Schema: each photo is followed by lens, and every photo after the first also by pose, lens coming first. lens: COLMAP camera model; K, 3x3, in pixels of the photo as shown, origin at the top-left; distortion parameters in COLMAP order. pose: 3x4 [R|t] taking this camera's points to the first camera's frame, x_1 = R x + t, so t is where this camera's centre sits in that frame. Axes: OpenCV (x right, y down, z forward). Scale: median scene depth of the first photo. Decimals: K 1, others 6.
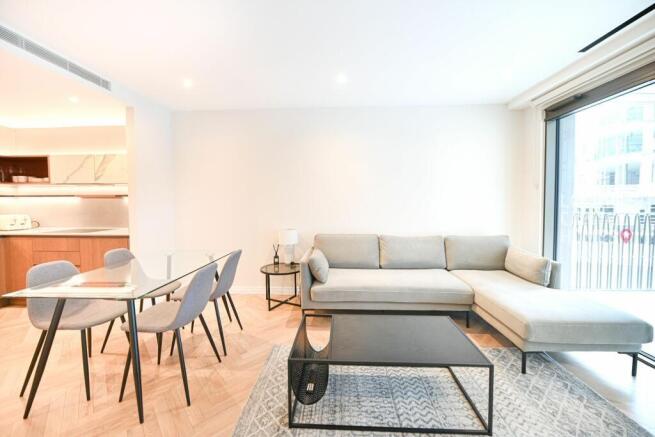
lens RADIAL K [[265.3, 0, 327.5], [0, 265.3, 213.2], [0, 0, 1]] dist [-0.003240, -0.000266]
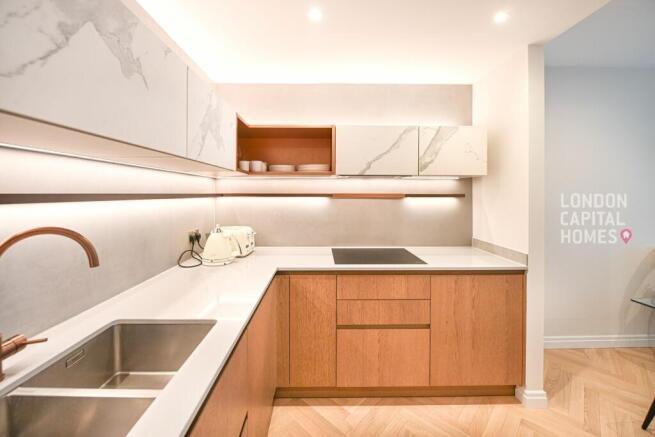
lens RADIAL K [[265.4, 0, 324.5], [0, 265.4, 193.8], [0, 0, 1]] dist [-0.003021, -0.000254]
pose [[0.997569, 0.004966, 0.069512, -1.127119], [-0.001561, 0.998800, -0.048944, -0.043976], [-0.069672, 0.048716, 0.996380, 0.436252]]
